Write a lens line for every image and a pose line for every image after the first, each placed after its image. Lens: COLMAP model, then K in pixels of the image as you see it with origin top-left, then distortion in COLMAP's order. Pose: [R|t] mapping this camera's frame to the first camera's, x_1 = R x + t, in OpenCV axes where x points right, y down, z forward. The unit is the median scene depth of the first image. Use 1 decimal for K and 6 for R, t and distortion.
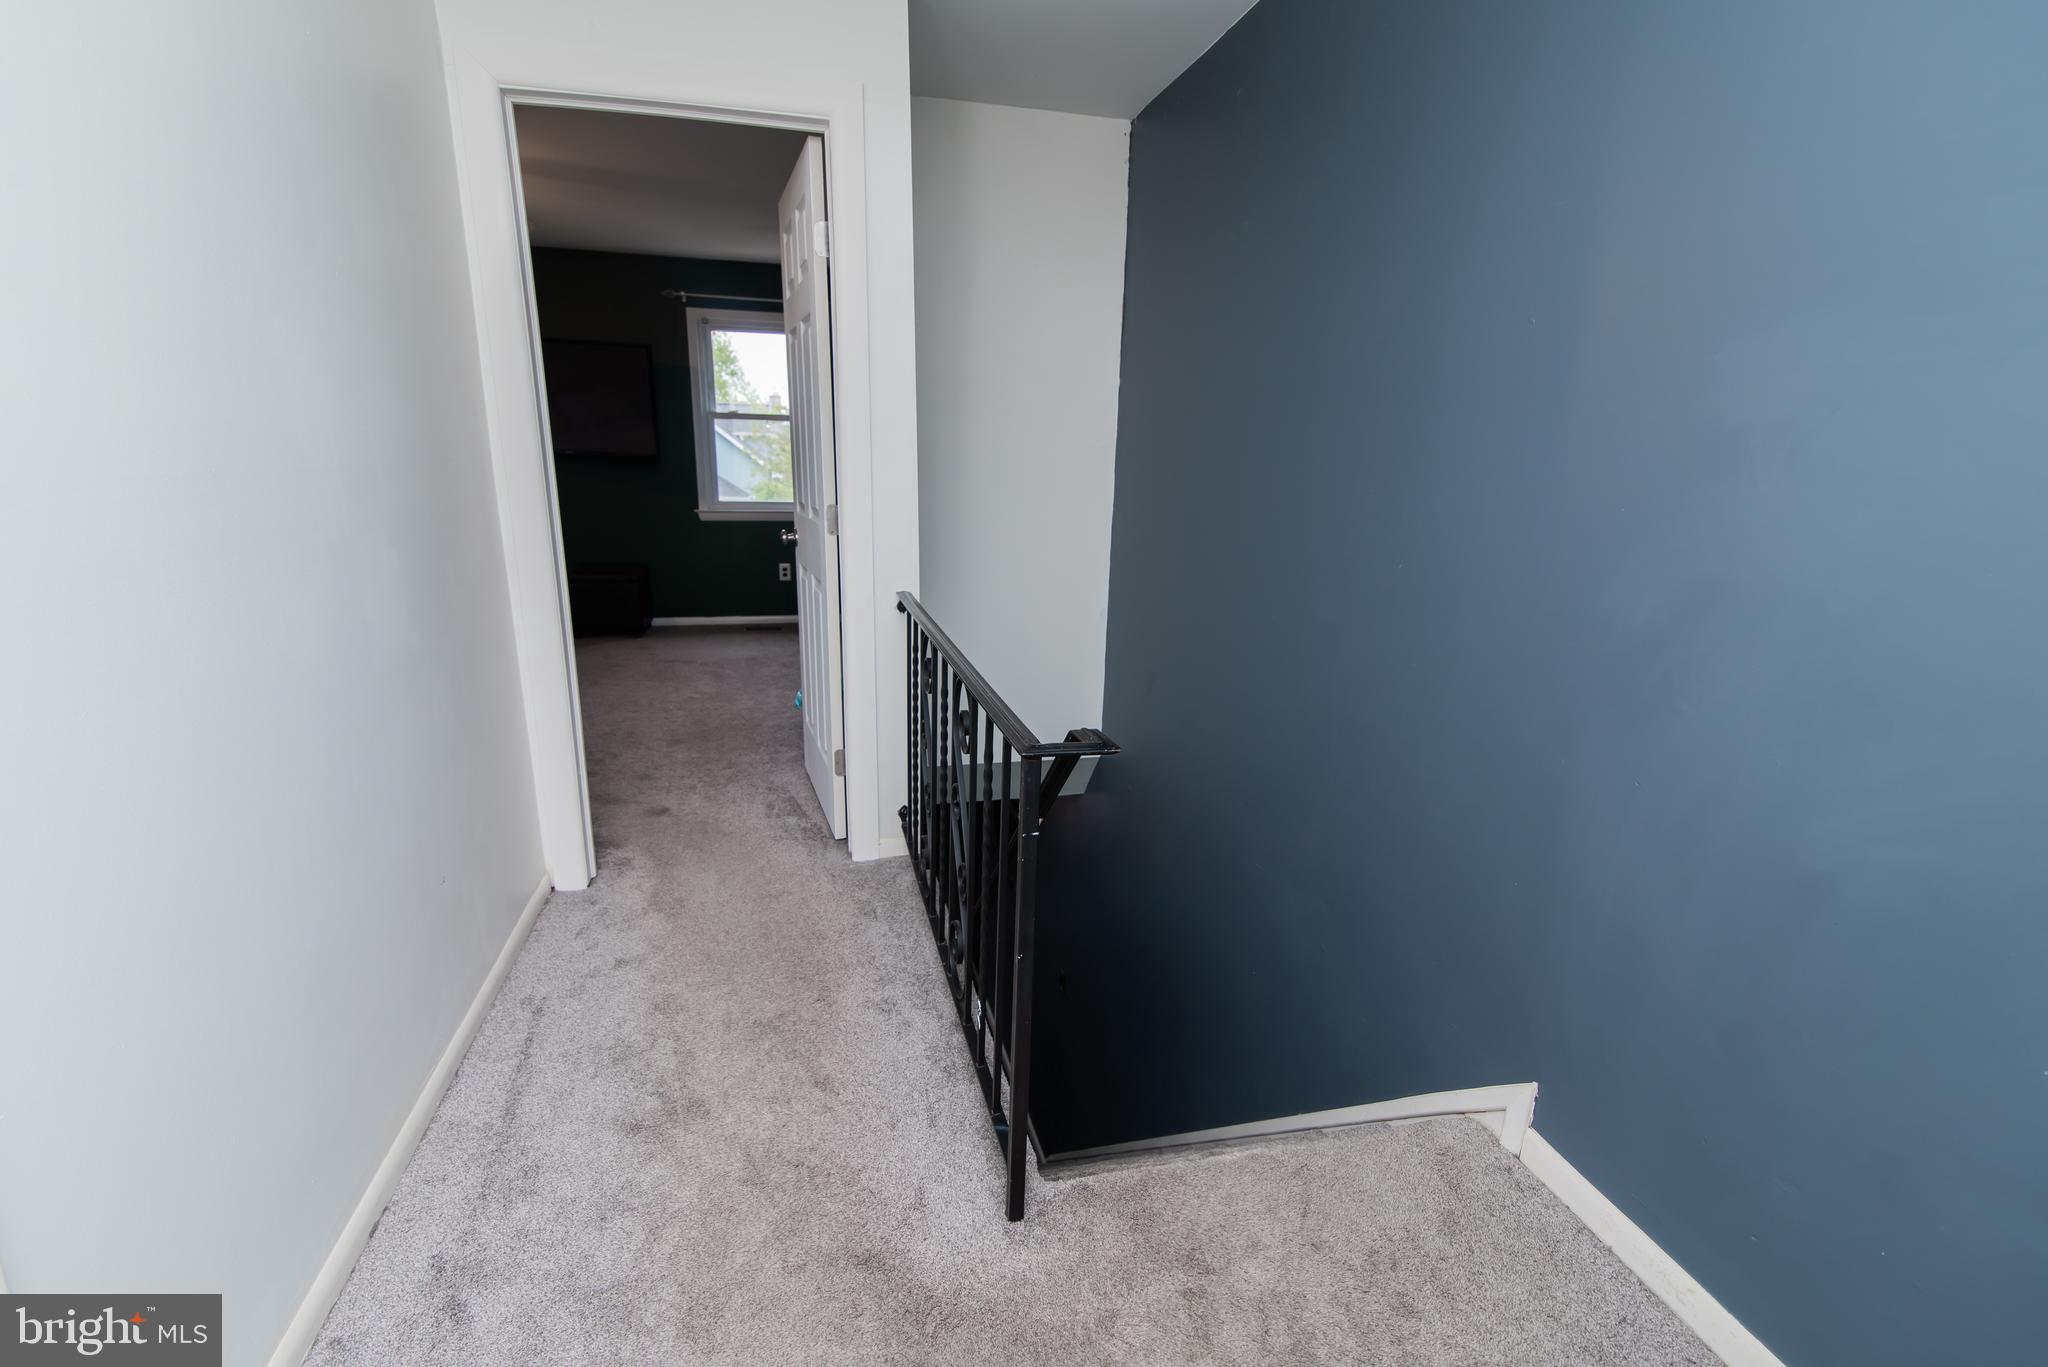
lens RADIAL K [[935.5, 0, 1012.8], [0, 935.5, 690.1], [0, 0, 1]] dist [0.009344, -0.000204]
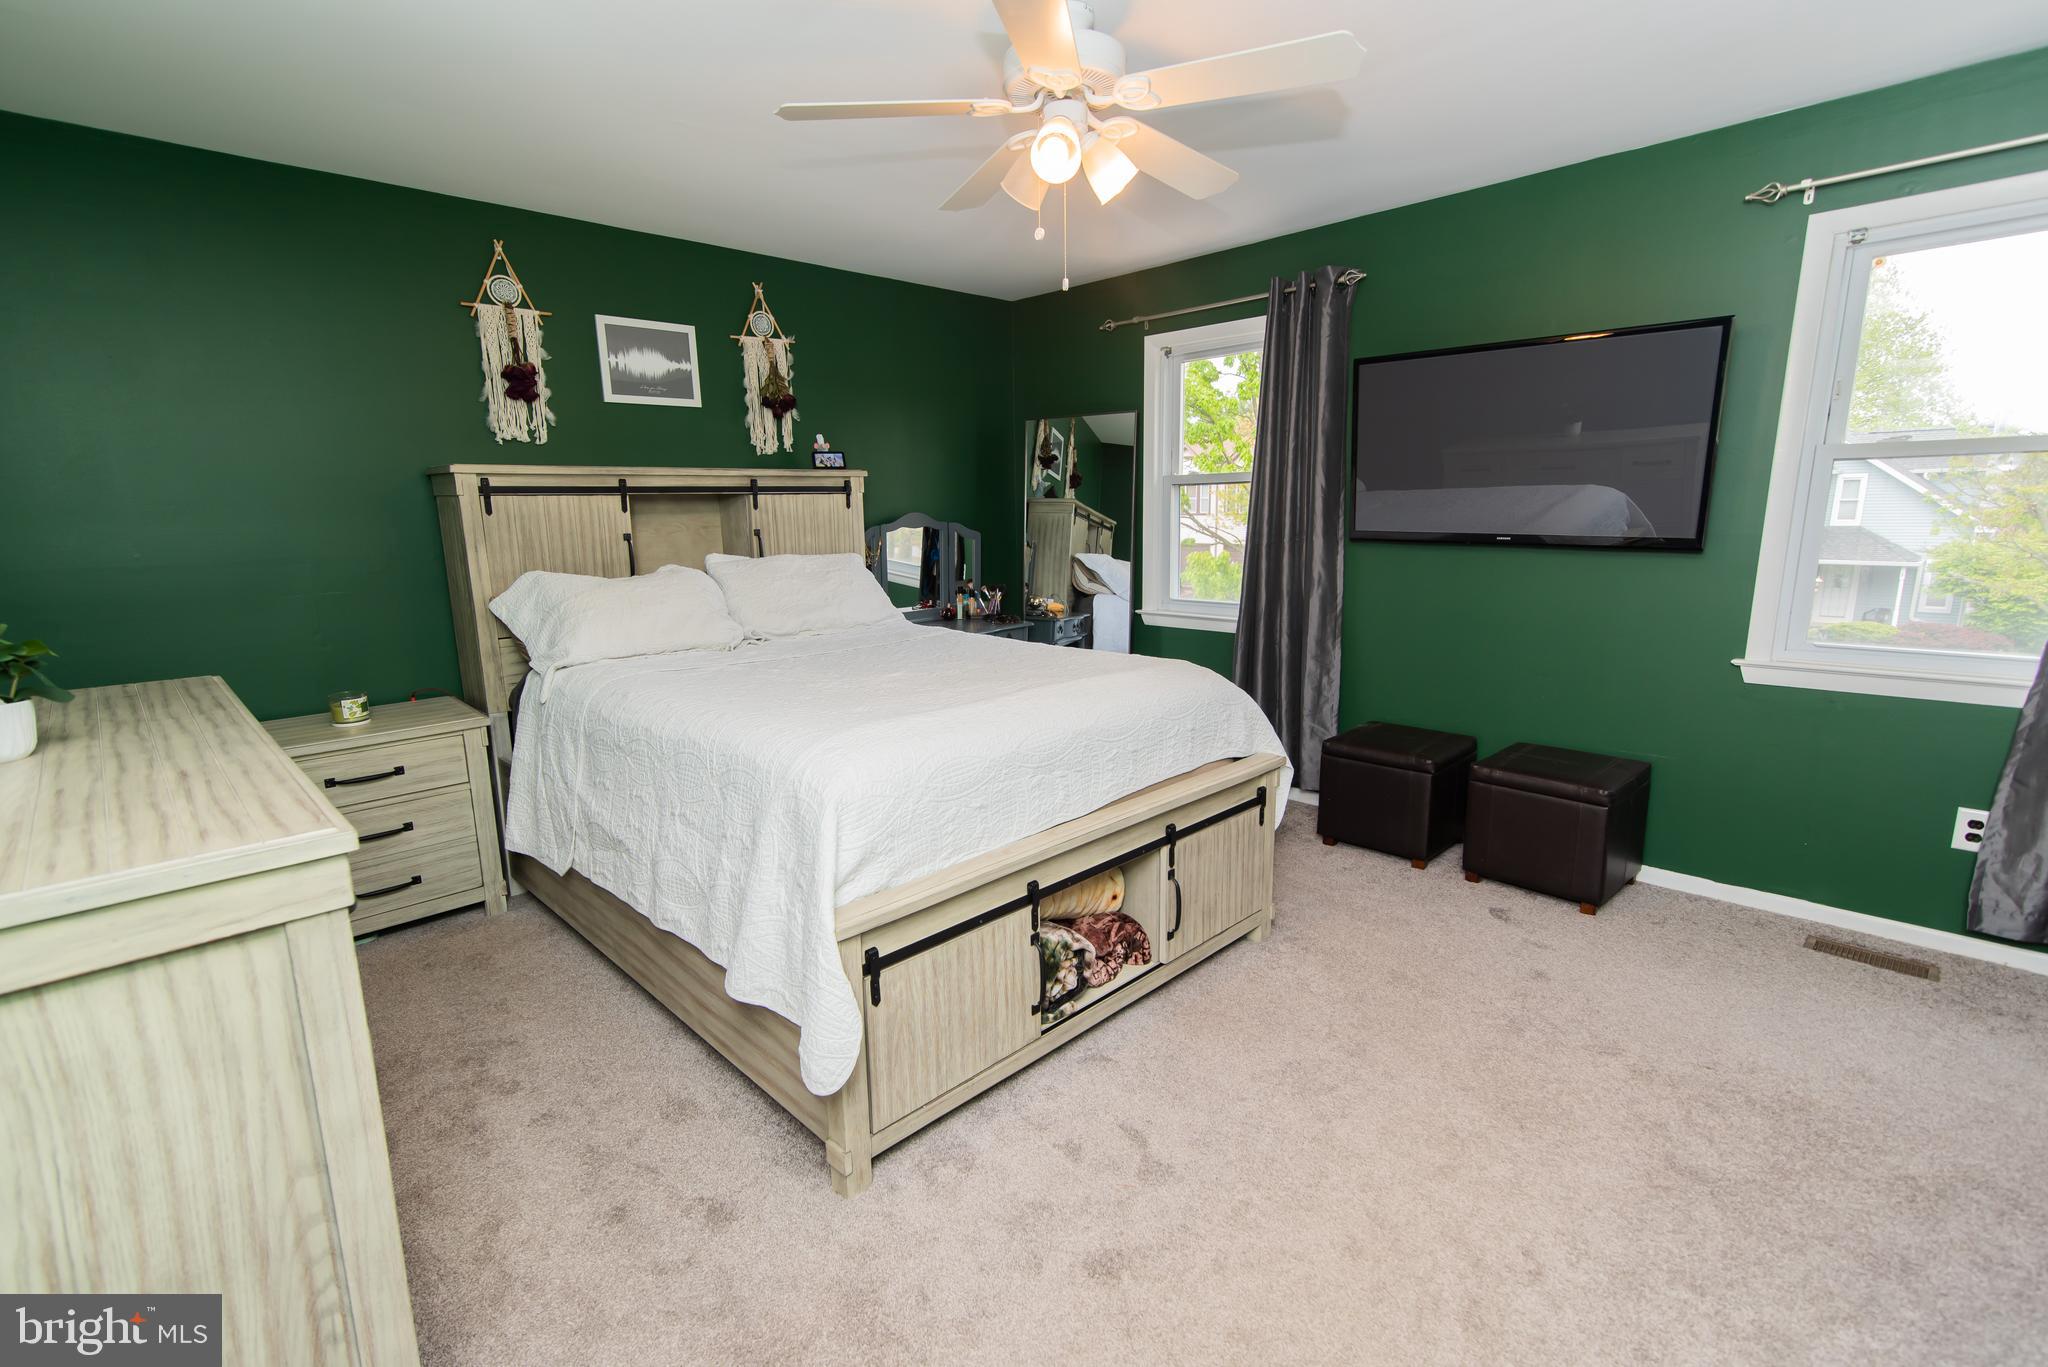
lens RADIAL K [[935.5, 0, 1012.8], [0, 935.5, 690.1], [0, 0, 1]] dist [0.009344, -0.000204]
pose [[0.513171, 0.144856, -0.845974, -0.069854], [-0.189679, 0.980424, 0.052818, -0.074811], [0.837065, 0.133359, 0.530601, 0.249305]]
